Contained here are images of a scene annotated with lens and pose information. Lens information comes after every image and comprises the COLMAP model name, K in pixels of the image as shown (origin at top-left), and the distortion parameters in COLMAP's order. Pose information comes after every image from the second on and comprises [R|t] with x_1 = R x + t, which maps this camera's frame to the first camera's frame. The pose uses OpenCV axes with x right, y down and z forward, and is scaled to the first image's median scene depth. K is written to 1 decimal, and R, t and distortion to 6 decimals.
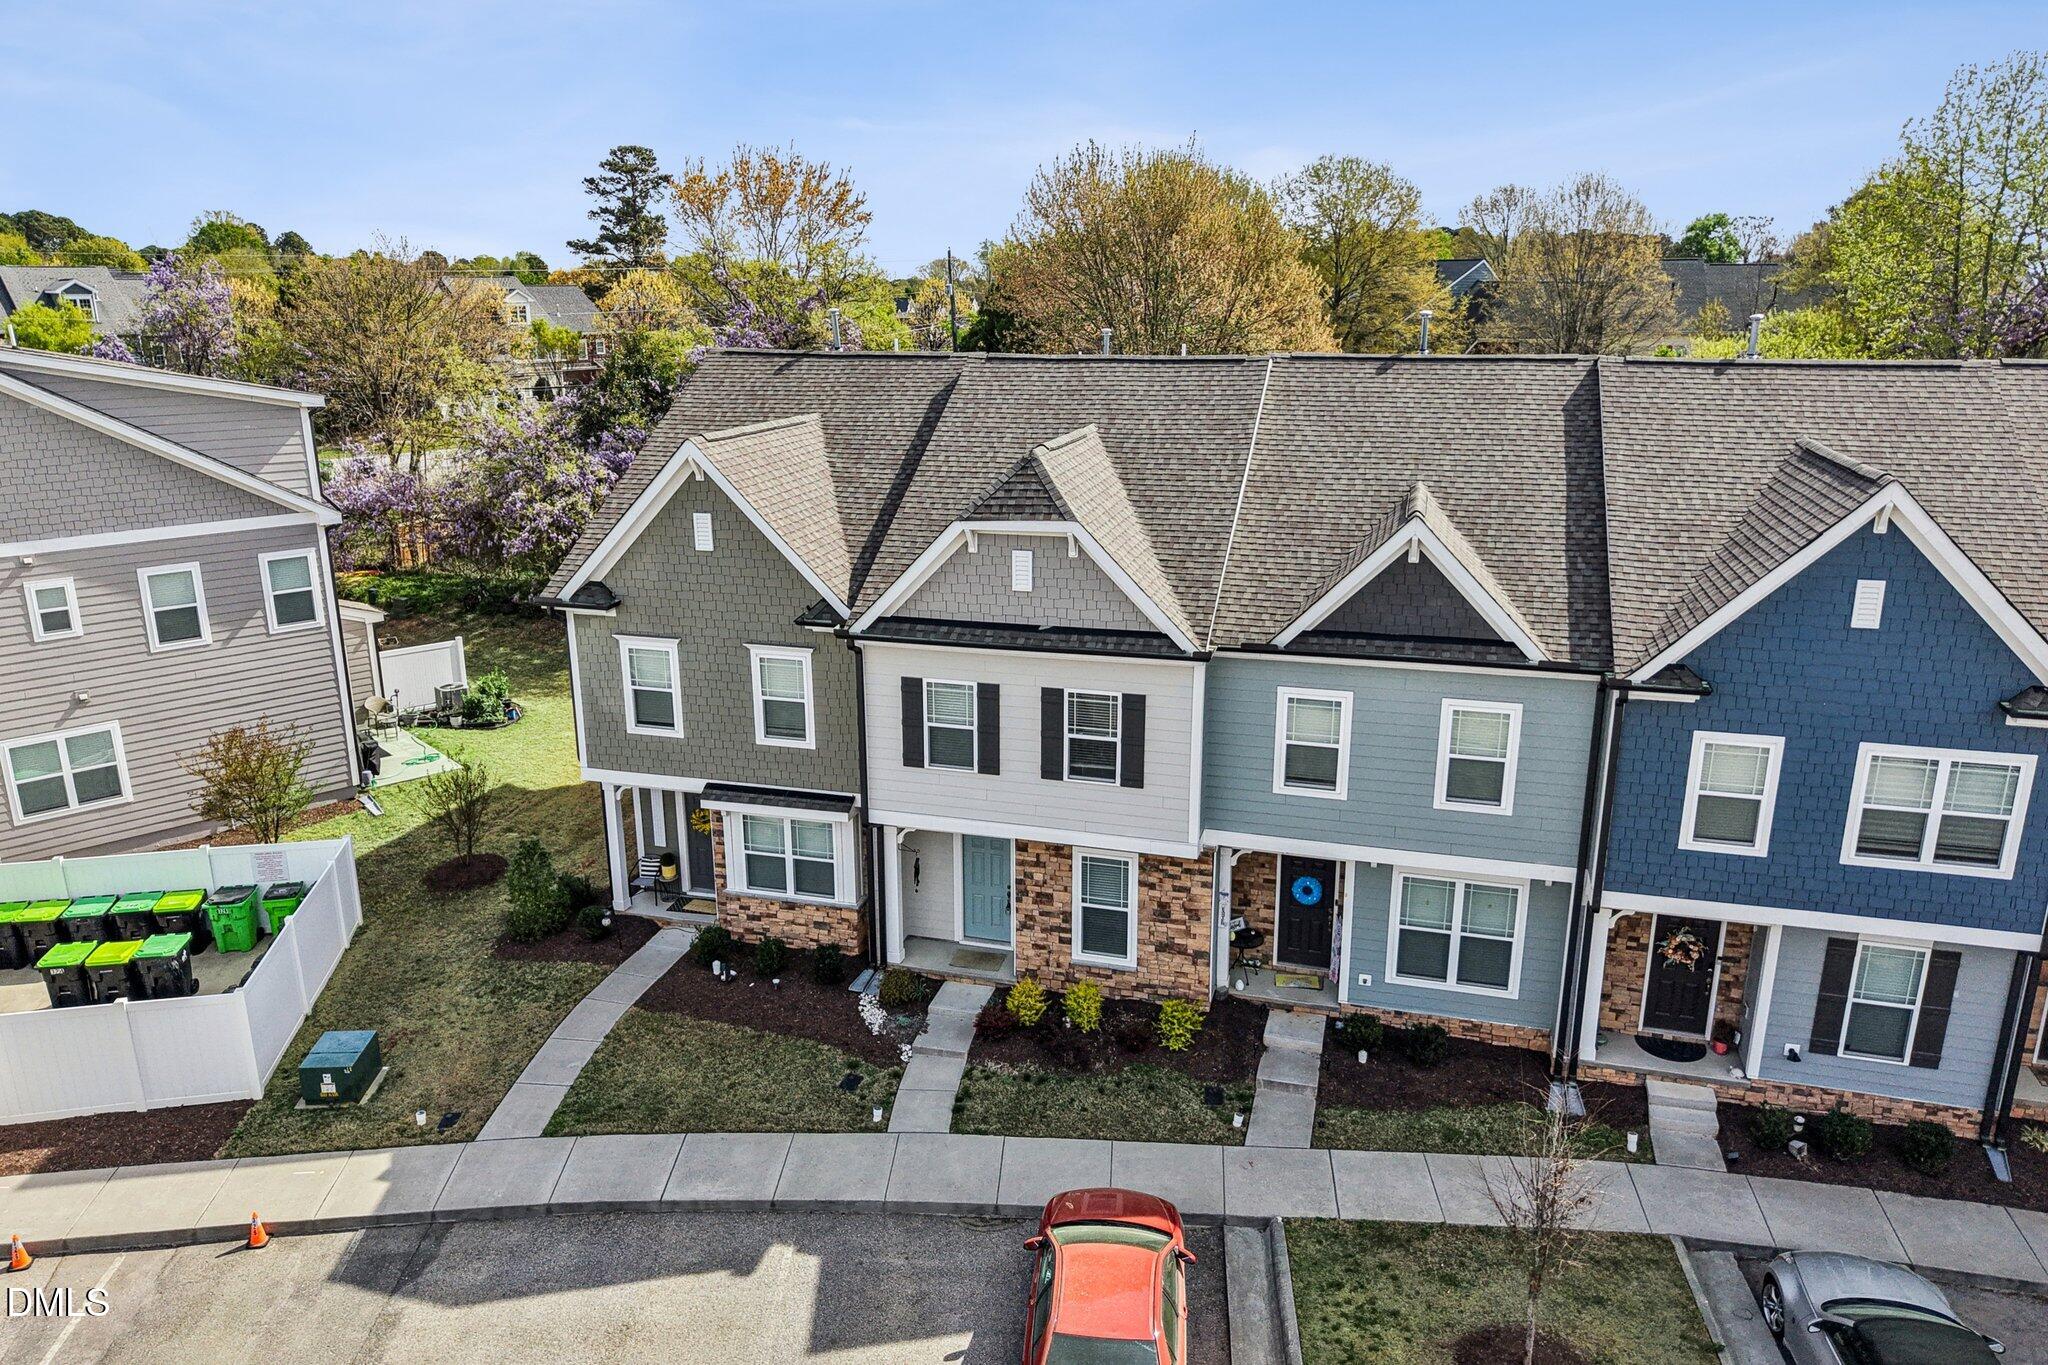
lens RADIAL K [[1404.5, 0, 1016.3], [0, 1404.5, 675.6], [0, 0, 1]] dist [0.020137, -0.030640]
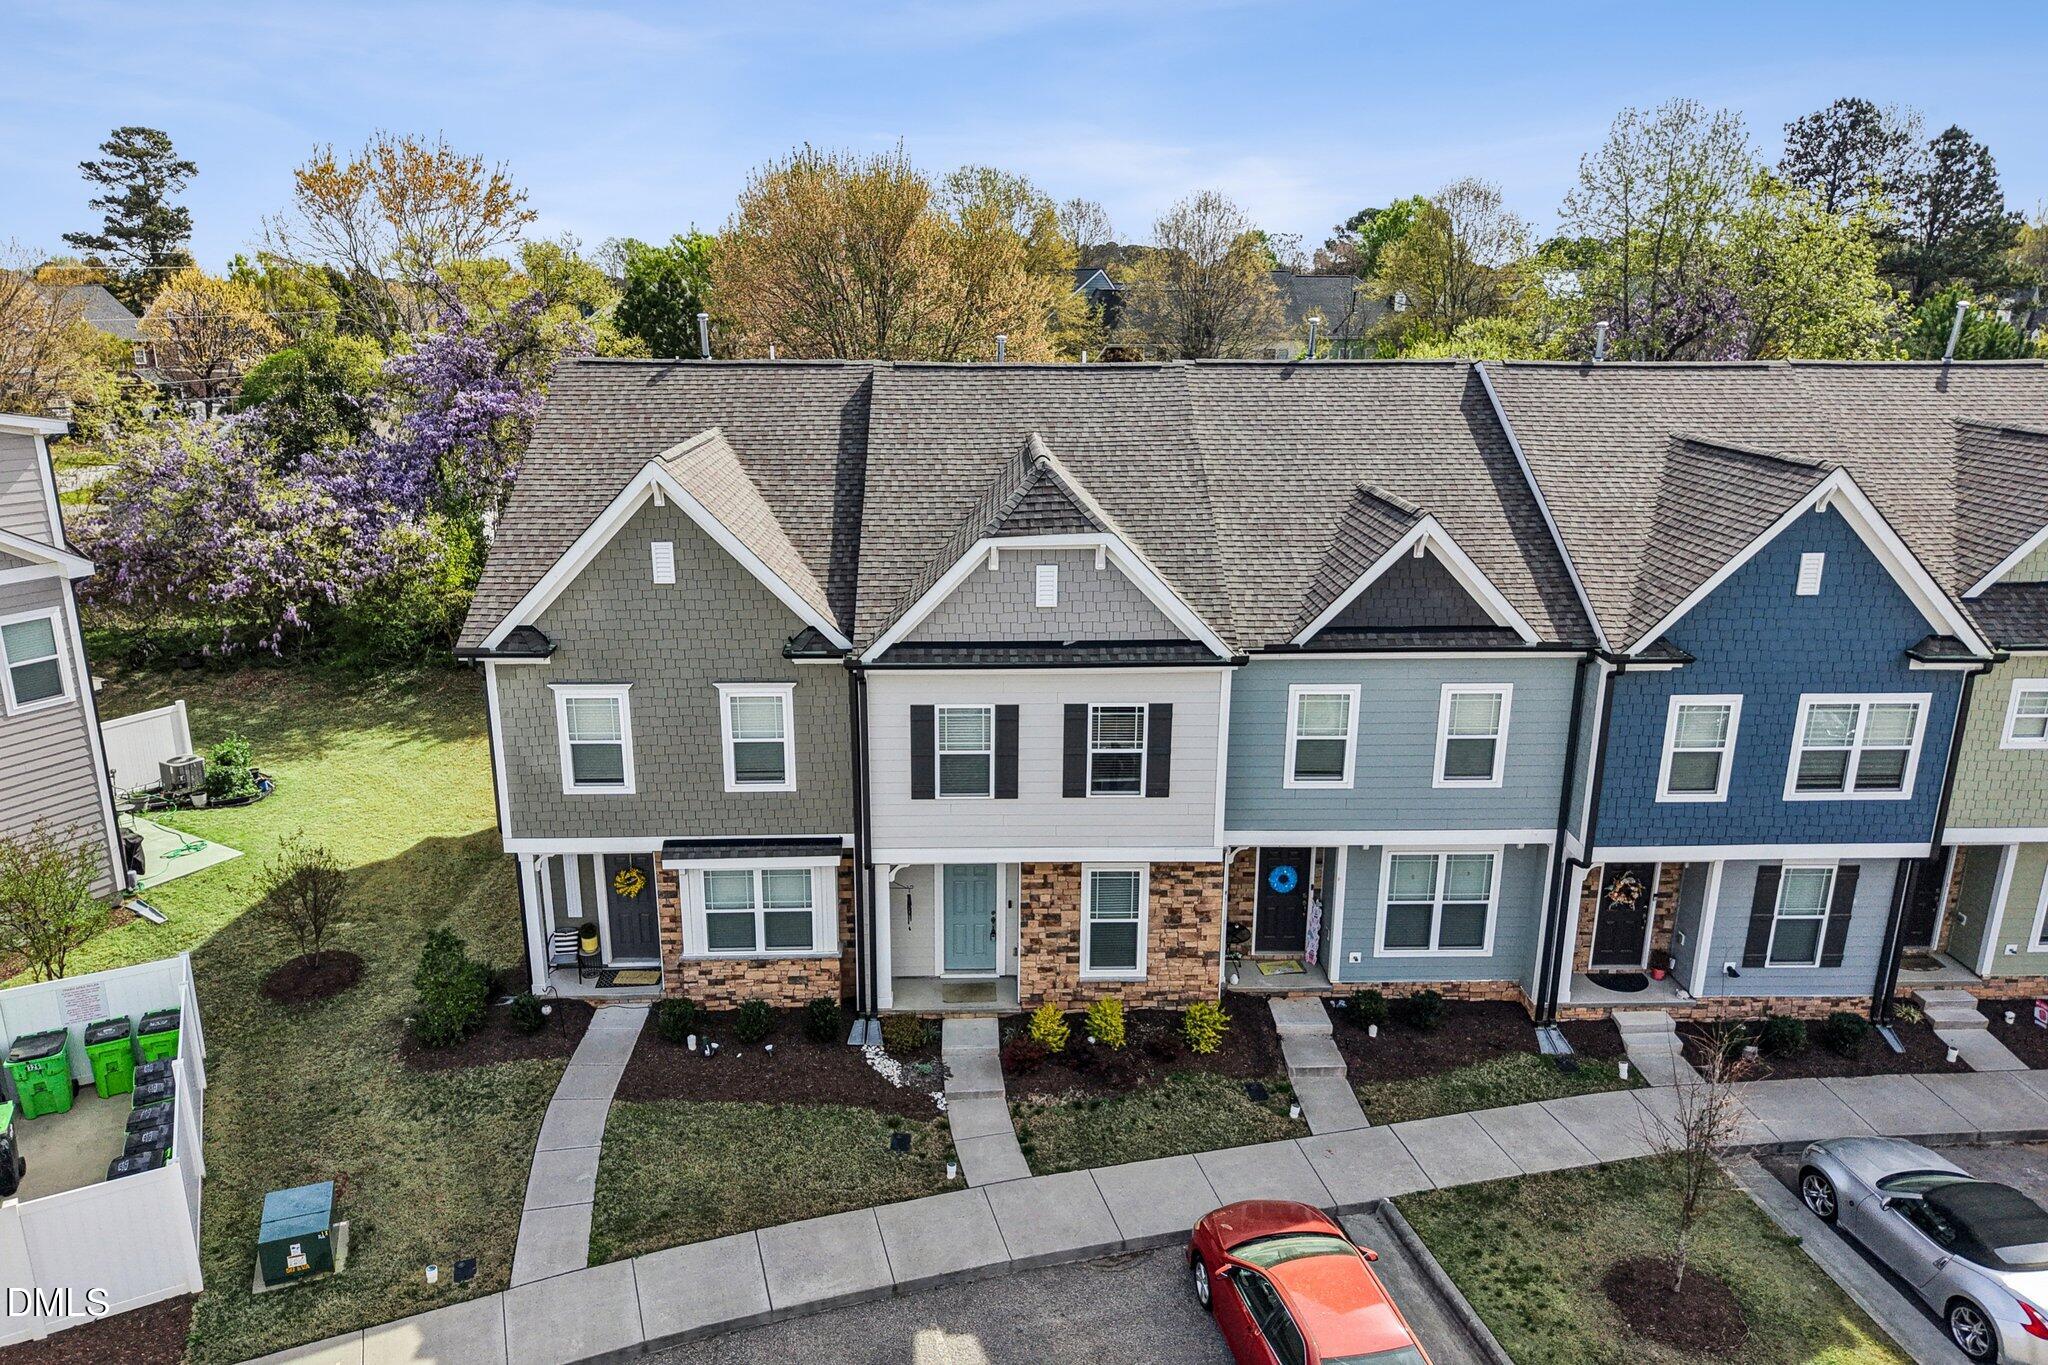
lens RADIAL K [[1387.2, 0, 1013.0], [0, 1387.2, 675.6], [0, 0, 1]] dist [0.021427, -0.035409]
pose [[0.950248, -0.075723, 0.302150, -0.294890], [0.075776, 0.997058, 0.011562, -0.024474], [-0.302136, 0.011909, 0.953190, 0.090813]]
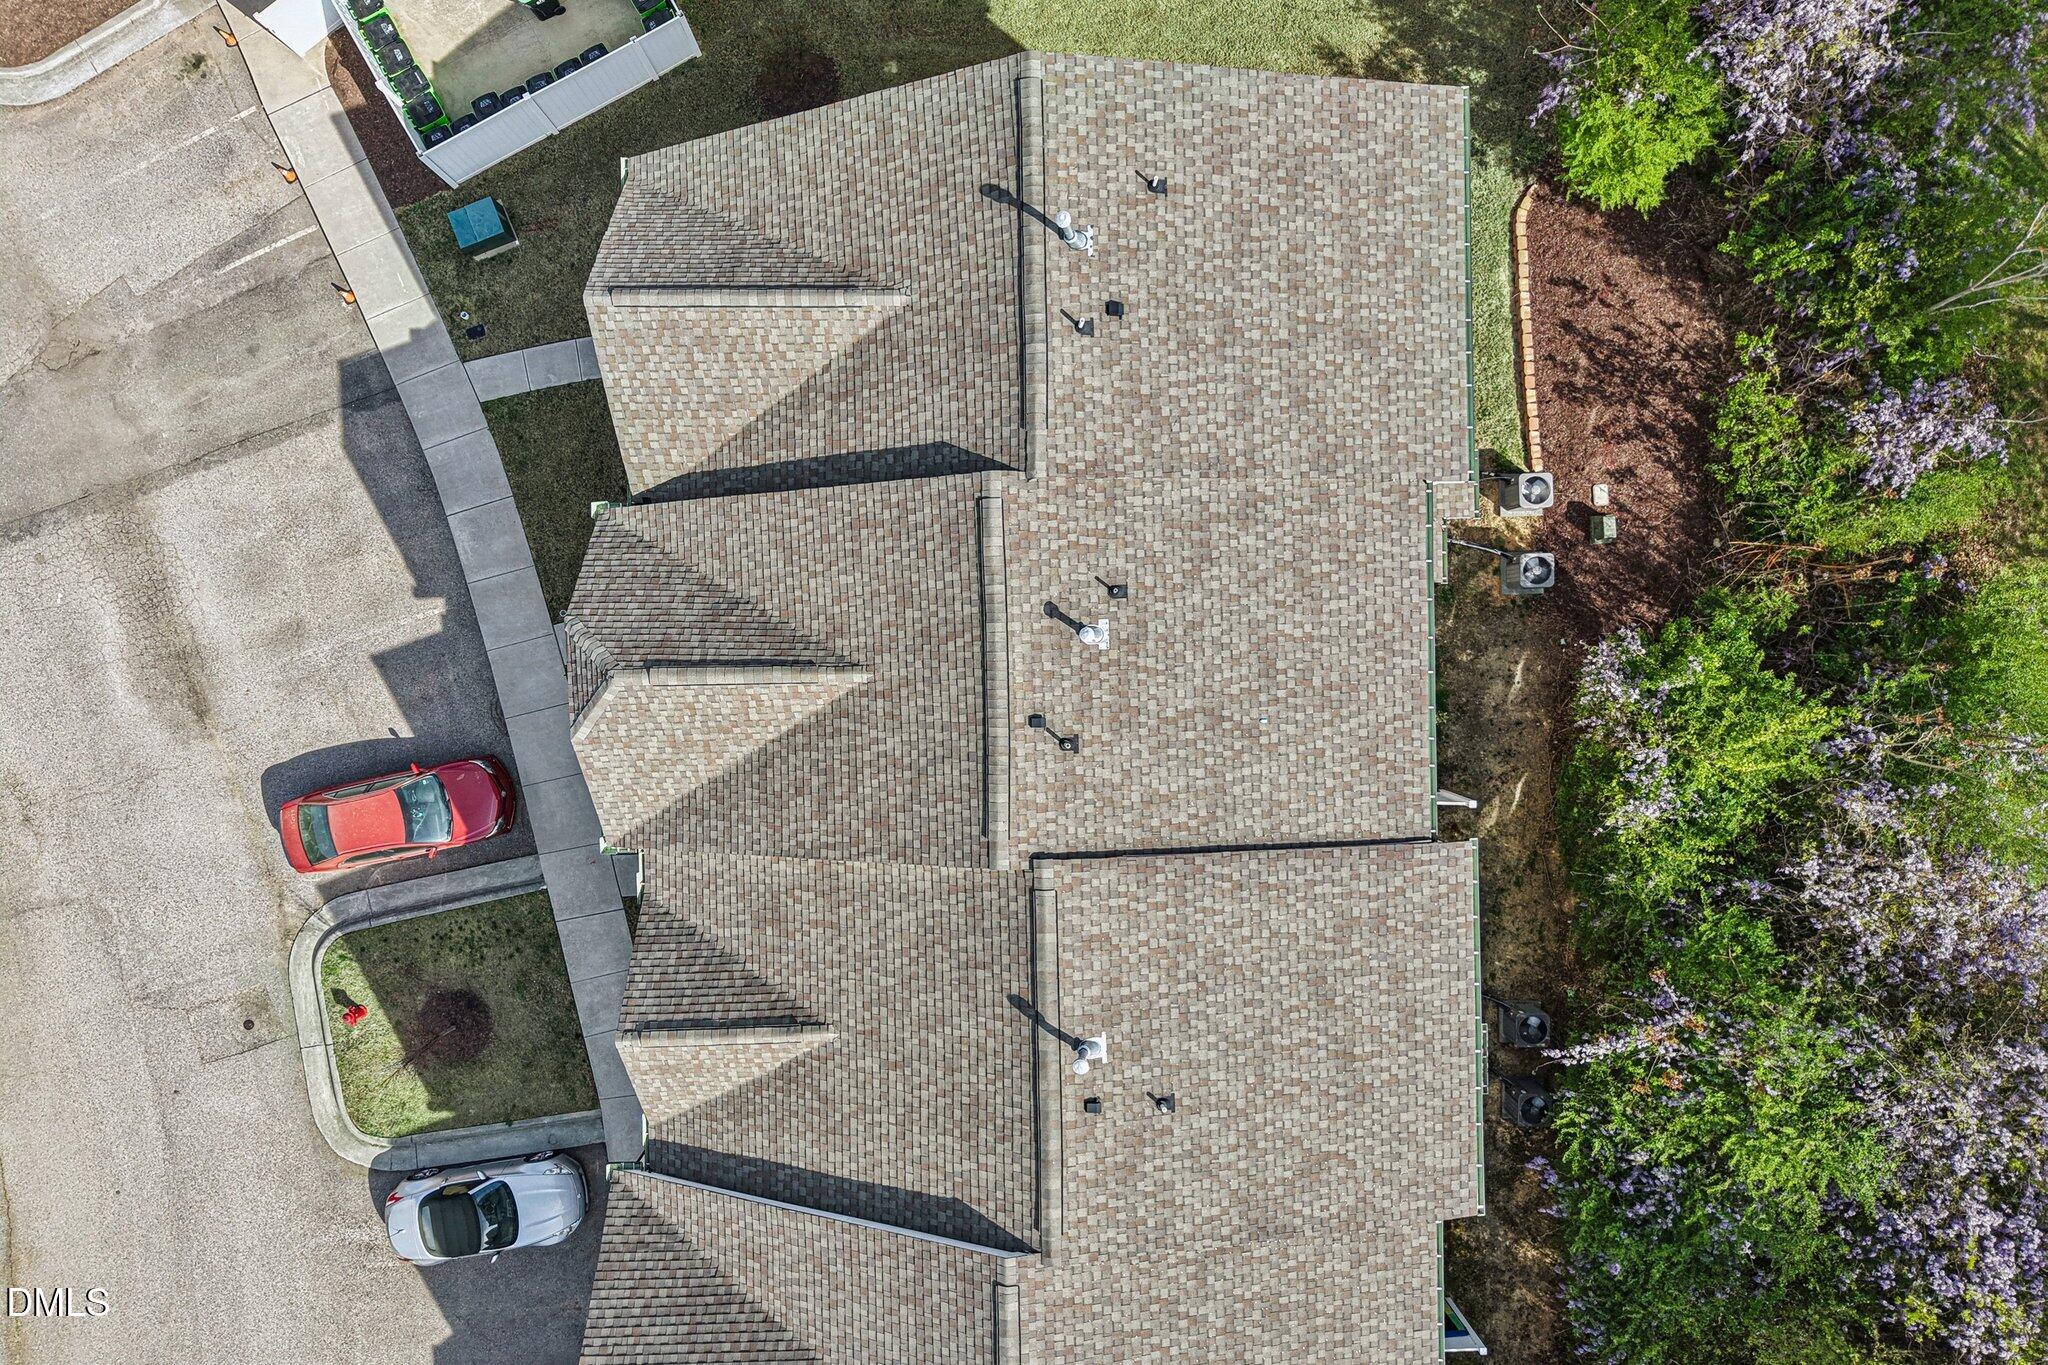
lens RADIAL K [[1404.5, 0, 1016.3], [0, 1404.5, 675.6], [0, 0, 1]] dist [0.020137, -0.030640]
pose [[0.302953, 0.952868, 0.016170, 0.076692], [-0.267842, 0.068849, 0.961000, -1.135639], [0.914593, -0.295469, 0.276077, 0.939822]]
